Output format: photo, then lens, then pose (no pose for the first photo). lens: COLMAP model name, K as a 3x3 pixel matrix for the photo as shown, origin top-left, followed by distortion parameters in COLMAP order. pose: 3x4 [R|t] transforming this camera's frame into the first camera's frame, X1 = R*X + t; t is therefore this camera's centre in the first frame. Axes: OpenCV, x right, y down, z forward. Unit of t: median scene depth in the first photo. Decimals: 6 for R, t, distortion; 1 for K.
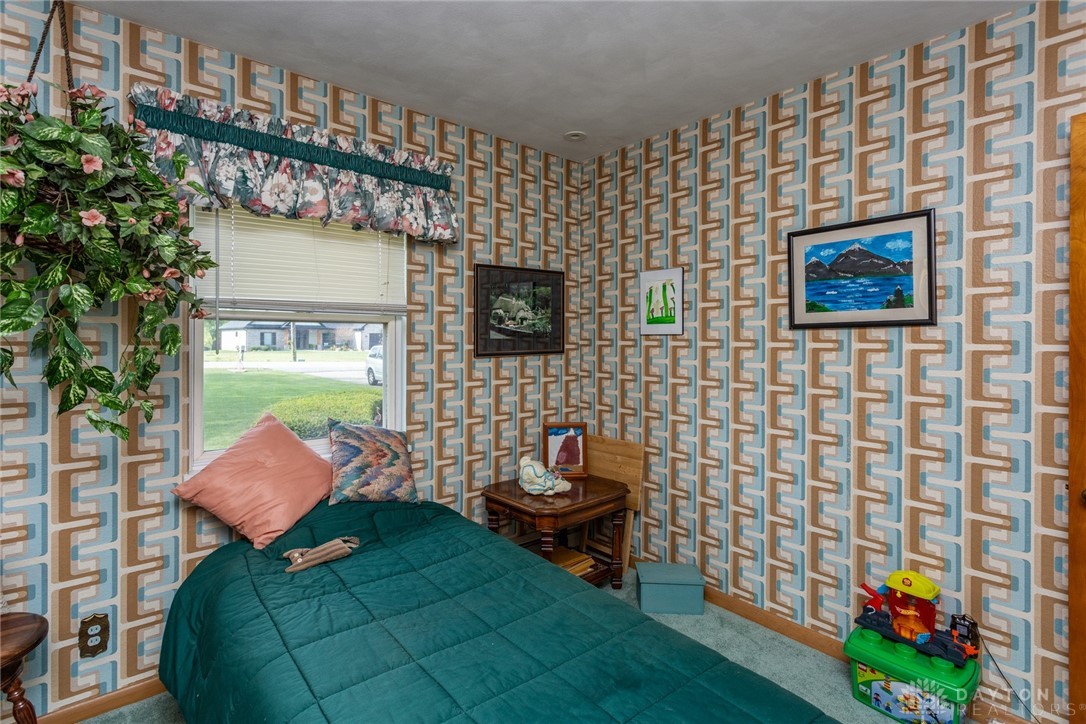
lens RADIAL K [[506.3, 0, 540.0], [0, 506.3, 338.9], [0, 0, 1]] dist [-0.003097, 0.000018]
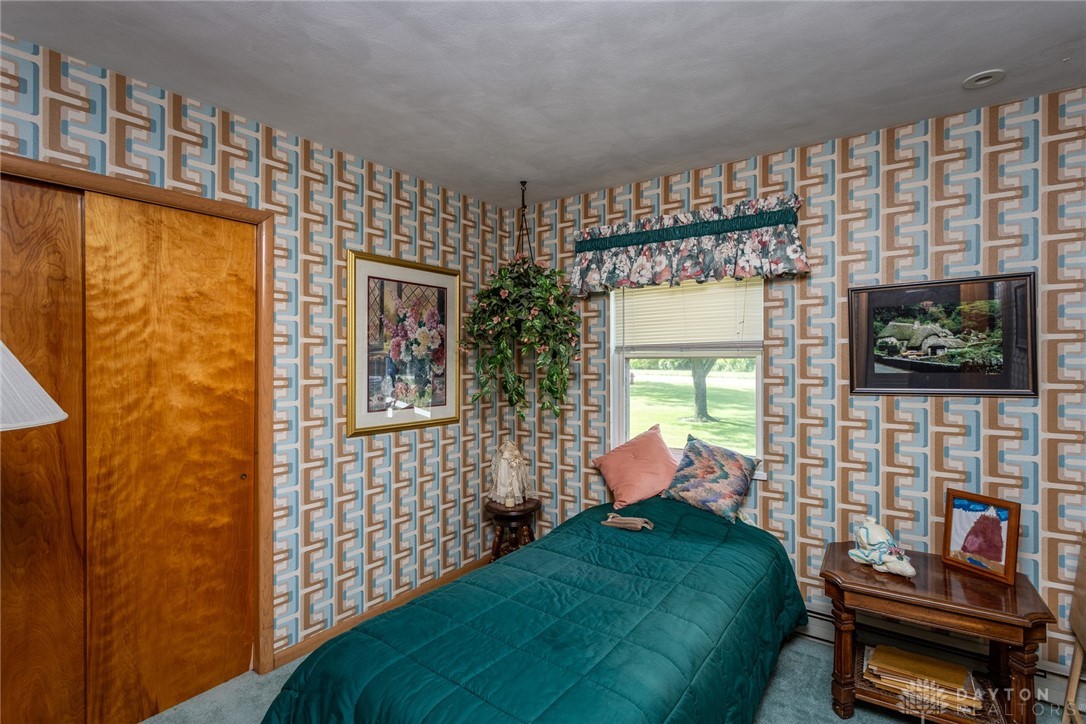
lens RADIAL K [[529.5, 0, 543.0], [0, 529.5, 362.0], [0, 0, 1]] dist [0.002274, 0.000470]
pose [[0.265665, -0.015894, -0.963934, 0.632708], [-0.006674, 0.999810, -0.018325, 0.001085], [0.964042, 0.011302, 0.265508, 0.245438]]
